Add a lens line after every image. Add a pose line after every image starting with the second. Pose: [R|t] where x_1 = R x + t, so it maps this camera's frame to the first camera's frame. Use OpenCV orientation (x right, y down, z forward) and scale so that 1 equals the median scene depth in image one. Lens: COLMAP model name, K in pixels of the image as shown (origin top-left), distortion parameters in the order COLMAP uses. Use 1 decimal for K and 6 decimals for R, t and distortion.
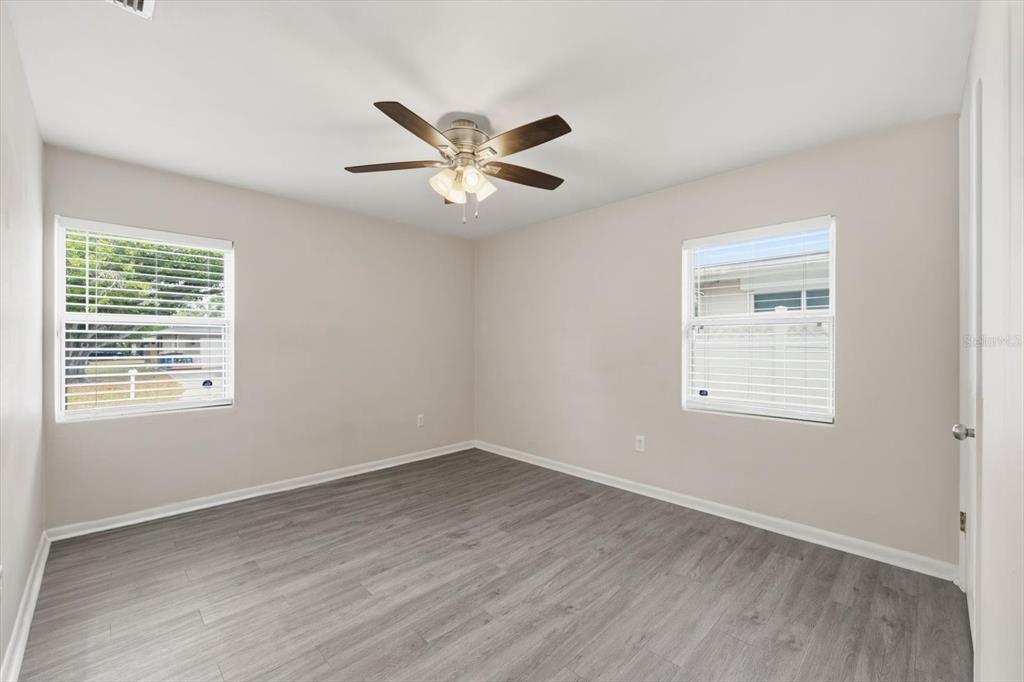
lens RADIAL K [[420.3, 0, 512.0], [0, 420.3, 341.0], [0, 0, 1]] dist [0.000709, 0.000238]
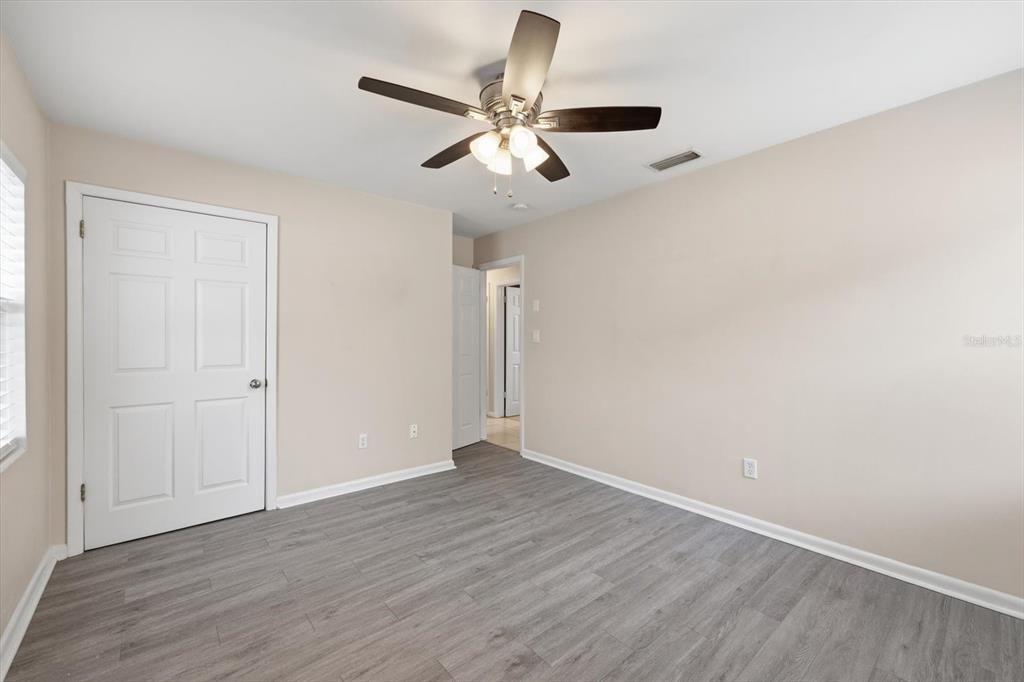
lens RADIAL K [[420.3, 0, 512.0], [0, 420.3, 341.0], [0, 0, 1]] dist [0.000709, 0.000238]
pose [[-0.997000, -0.000963, 0.077390, -0.190158], [-0.001080, 0.999998, -0.001467, 0.008540], [-0.077388, -0.001546, -0.997000, 1.916855]]
